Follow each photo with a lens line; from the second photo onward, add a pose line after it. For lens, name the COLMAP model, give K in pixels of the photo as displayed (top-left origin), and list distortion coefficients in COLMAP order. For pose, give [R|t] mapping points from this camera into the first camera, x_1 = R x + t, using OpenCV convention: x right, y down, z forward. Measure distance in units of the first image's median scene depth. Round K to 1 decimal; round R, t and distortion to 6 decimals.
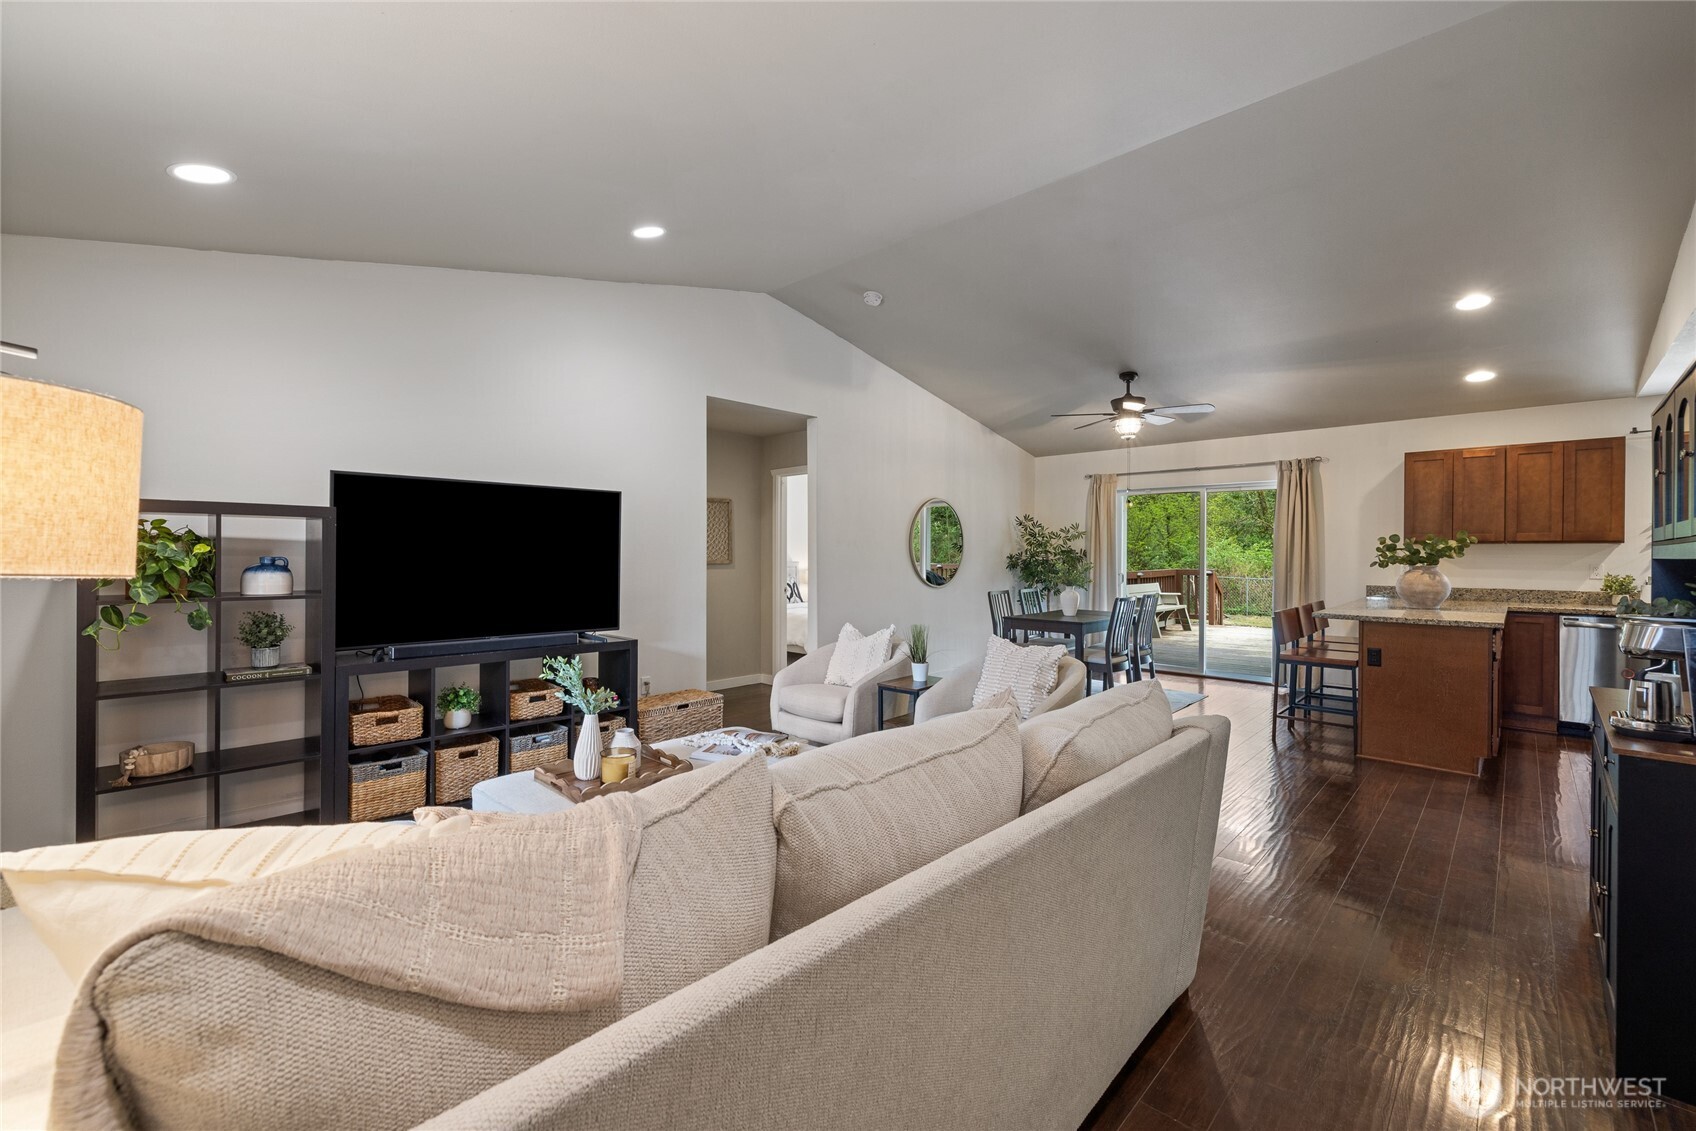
lens RADIAL K [[724.0, 0, 824.1], [0, 724.0, 557.0], [0, 0, 1]] dist [-0.001643, 0.002656]
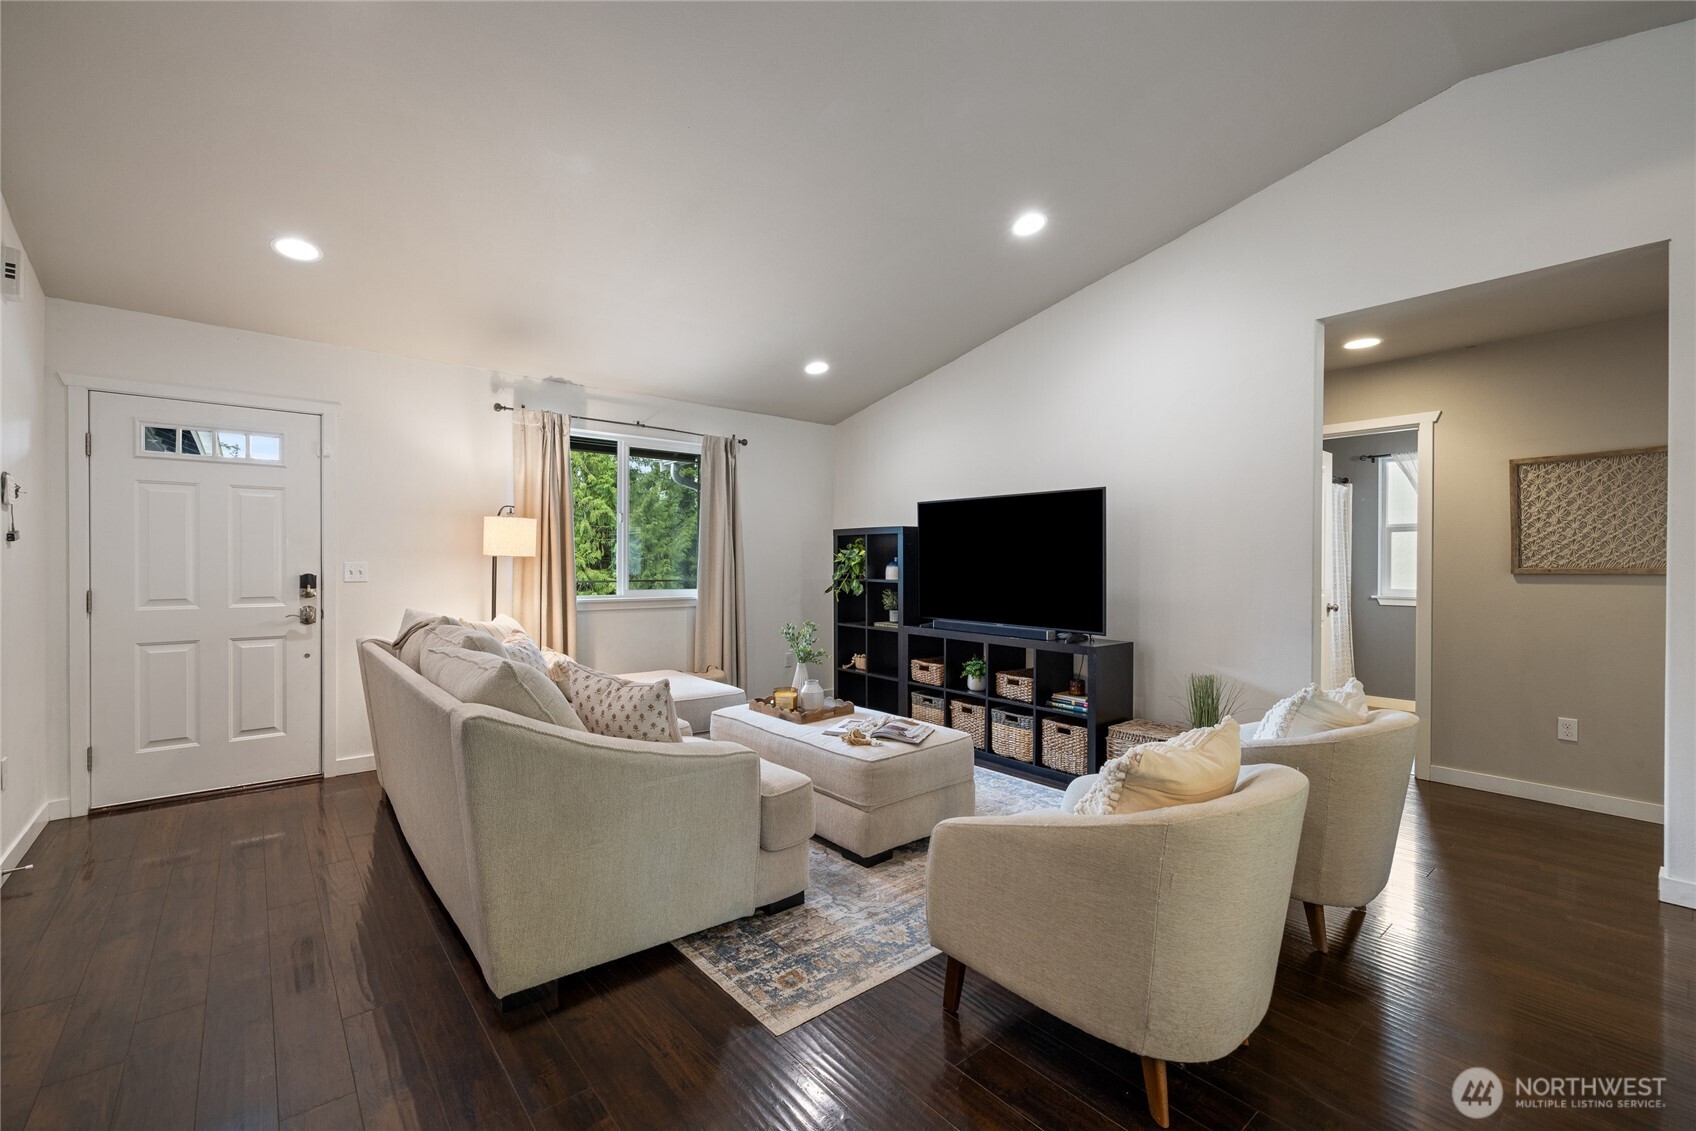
lens RADIAL K [[724.0, 0, 820.6], [0, 724.0, 563.2], [0, 0, 1]] dist [-0.001643, 0.002656]
pose [[-0.128158, -0.000340, -0.991754, 0.440600], [-0.010631, 0.999943, 0.001031, 0.006426], [0.991697, 0.010675, -0.128154, 0.485912]]
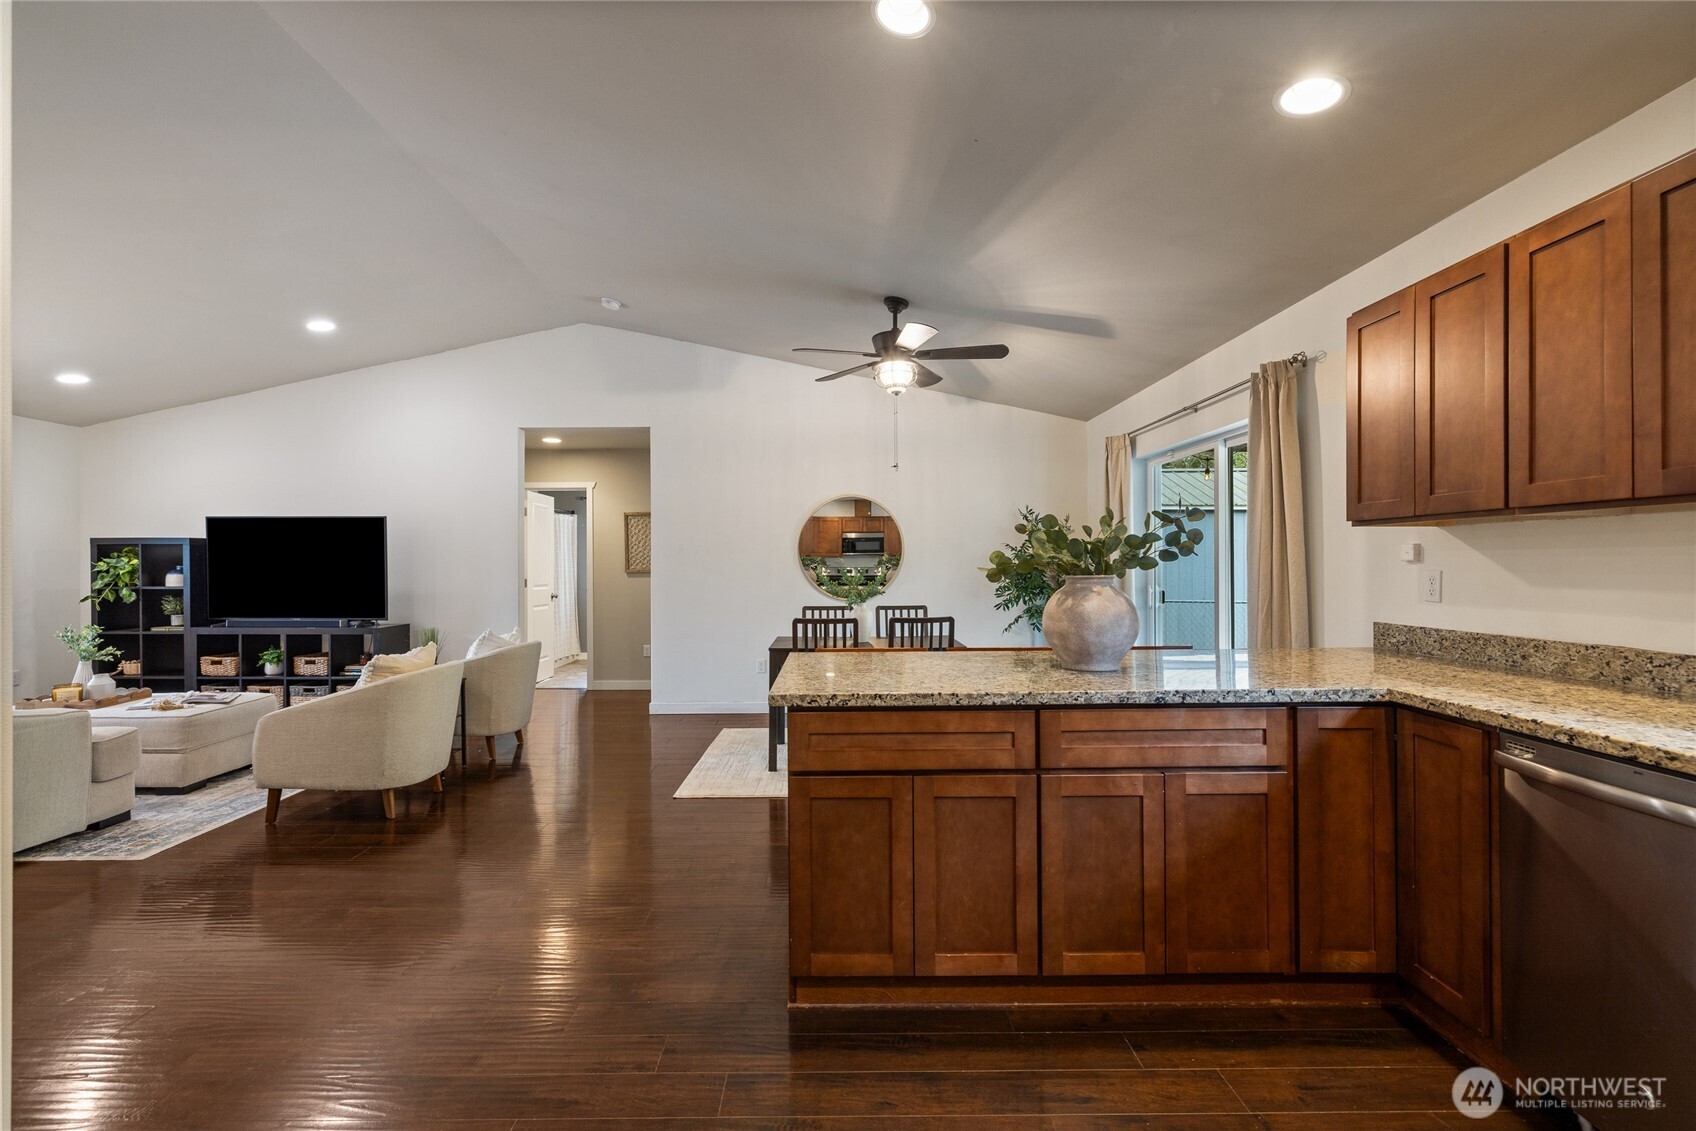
lens RADIAL K [[724.0, 0, 839.6], [0, 724.0, 562.7], [0, 0, 1]] dist [-0.001643, 0.002656]
pose [[0.693285, -0.007630, -0.720623, 0.806692], [0.002398, 0.999963, -0.008281, 0.005232], [0.720659, 0.004013, 0.693278, 0.434981]]
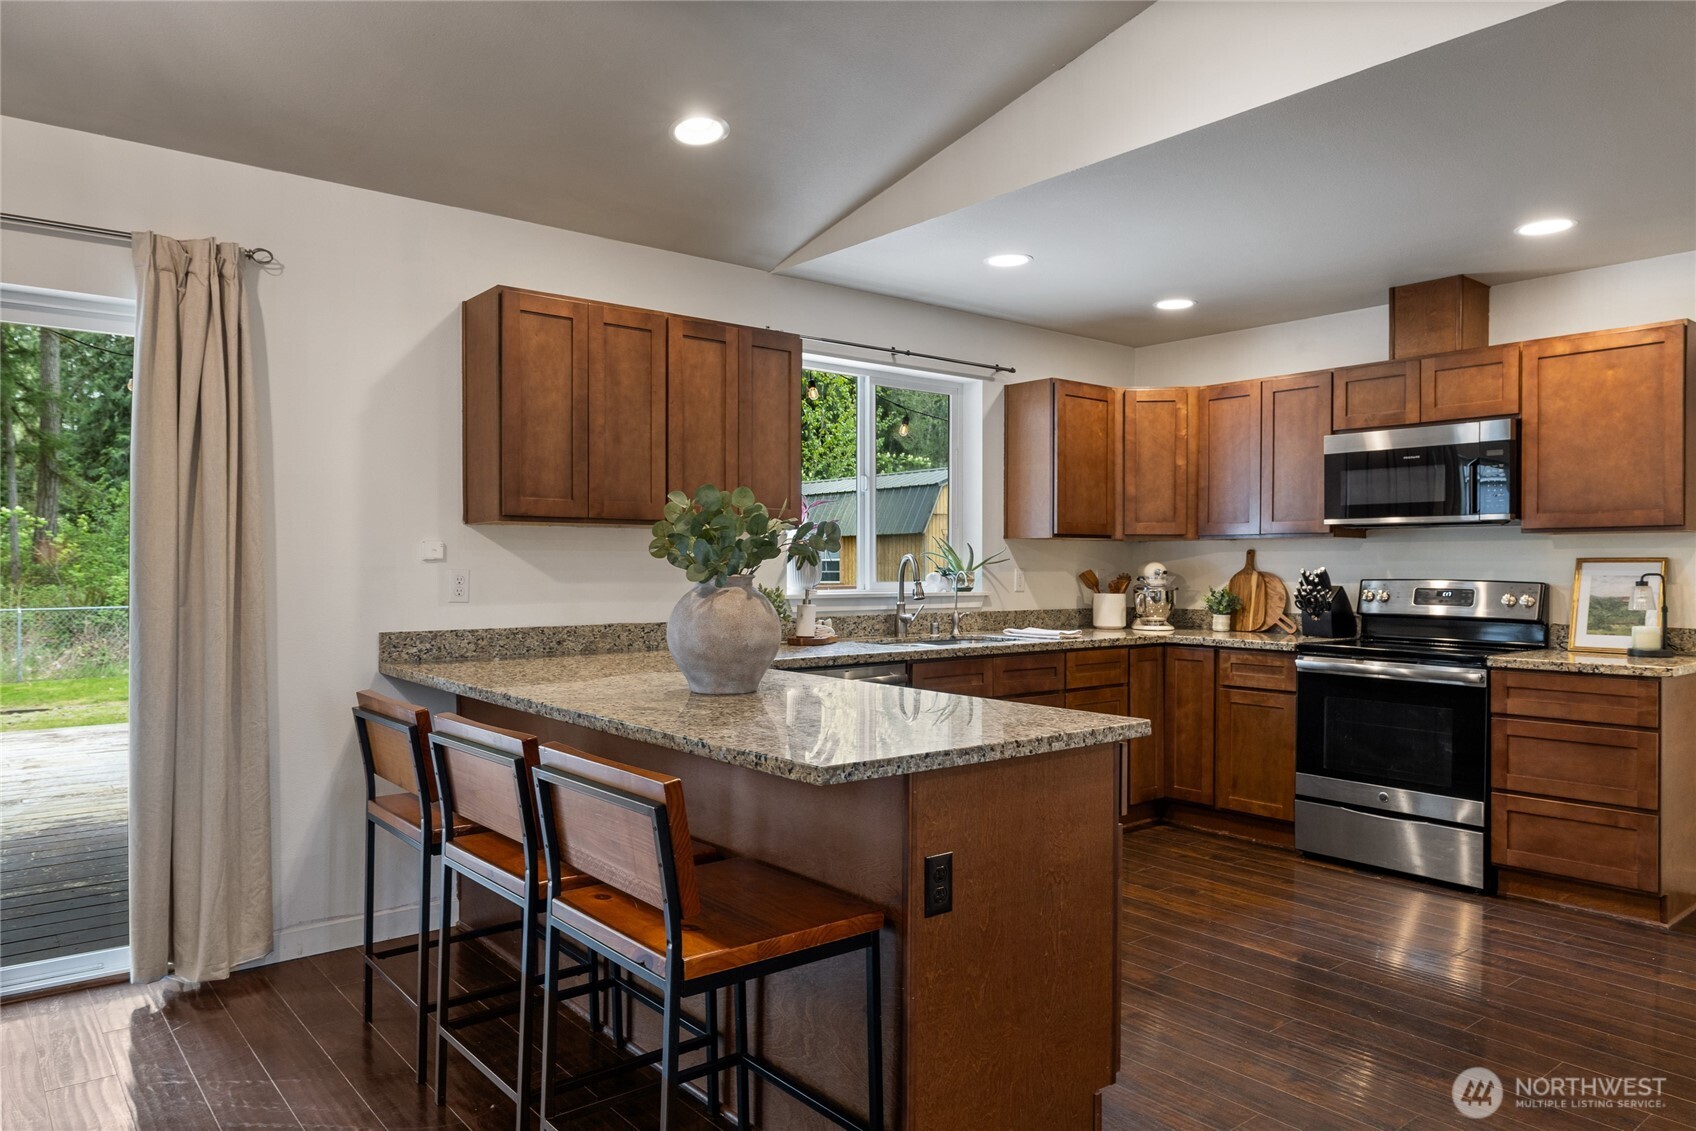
lens RADIAL K [[1120.3, 0, 835.2], [0, 1120.3, 570.6], [0, 0, 1]] dist [0.004969, -0.007010]
pose [[0.124100, -0.007341, 0.992243, 0.207426], [0.003515, 0.999970, 0.006958, 0.004251], [-0.992264, 0.002624, 0.124122, 0.670561]]
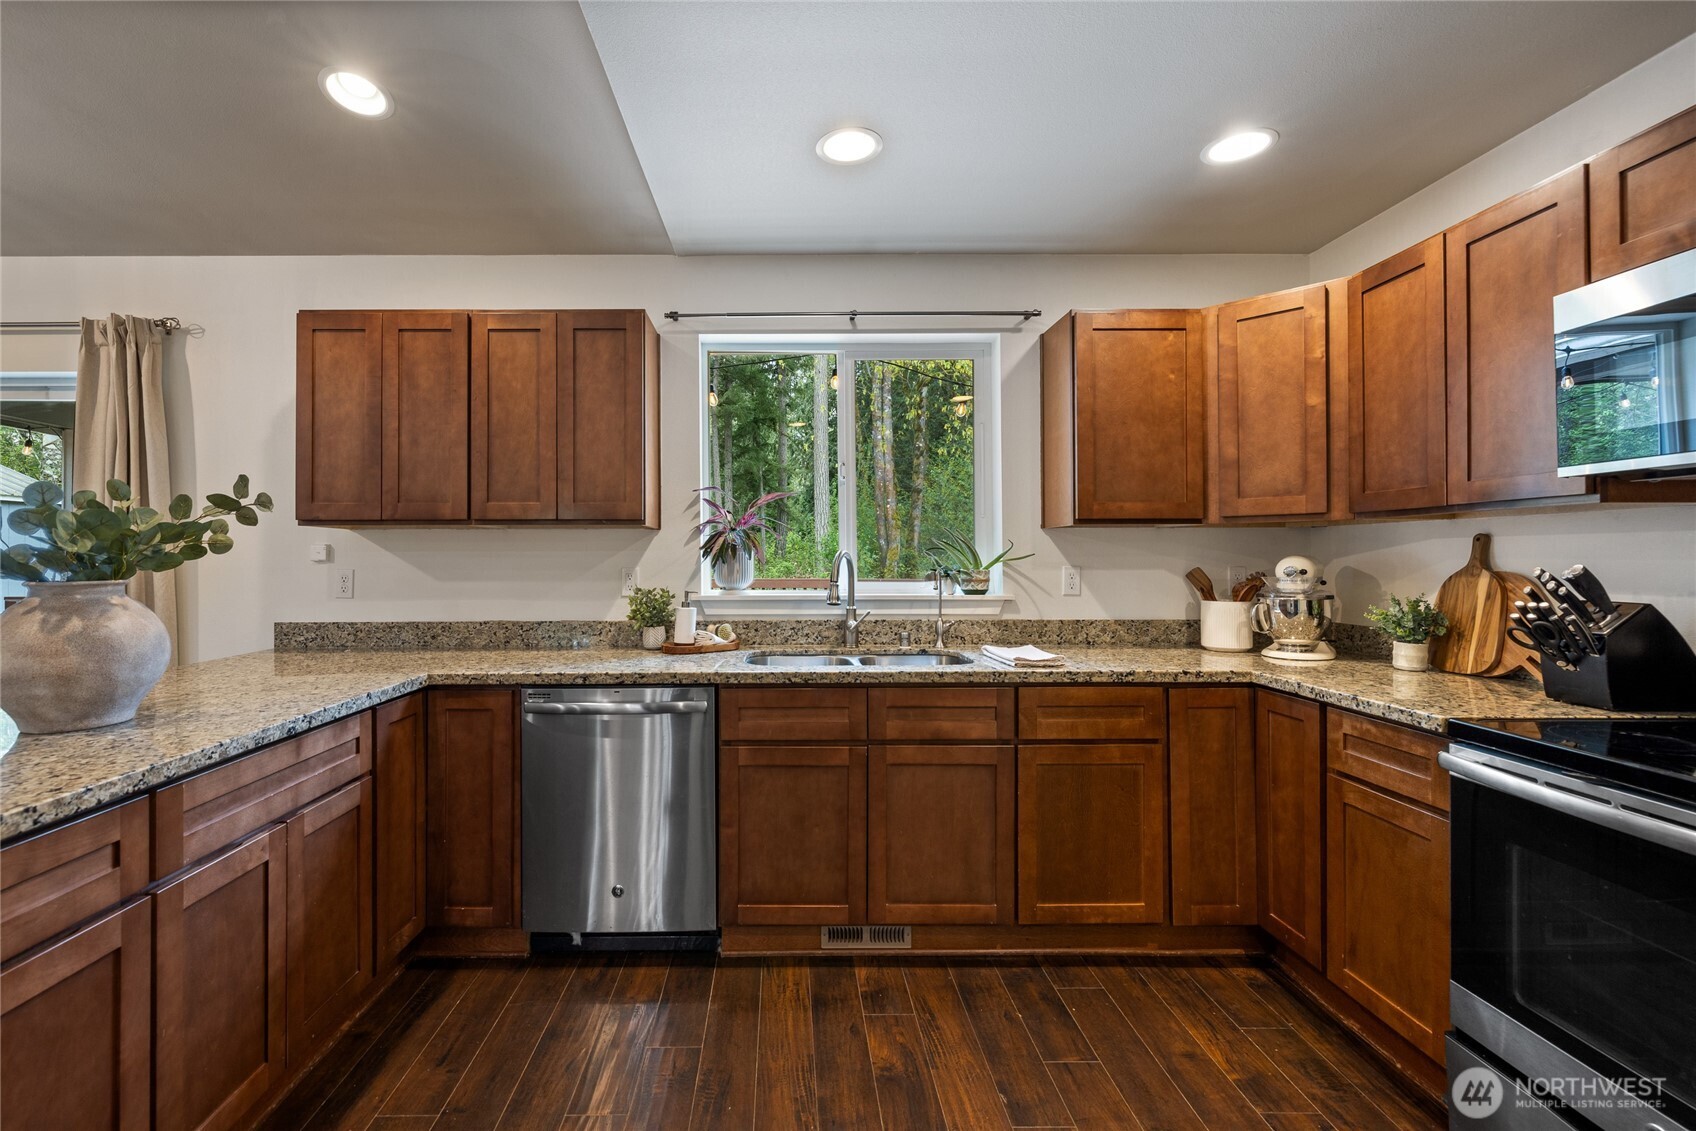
lens RADIAL K [[724.0, 0, 791.0], [0, 724.0, 555.9], [0, 0, 1]] dist [-0.001643, 0.002656]
pose [[0.720801, -0.001866, 0.693140, 0.643166], [0.009547, 0.999928, -0.007237, 0.004621], [-0.693077, 0.011834, 0.720767, 0.446160]]
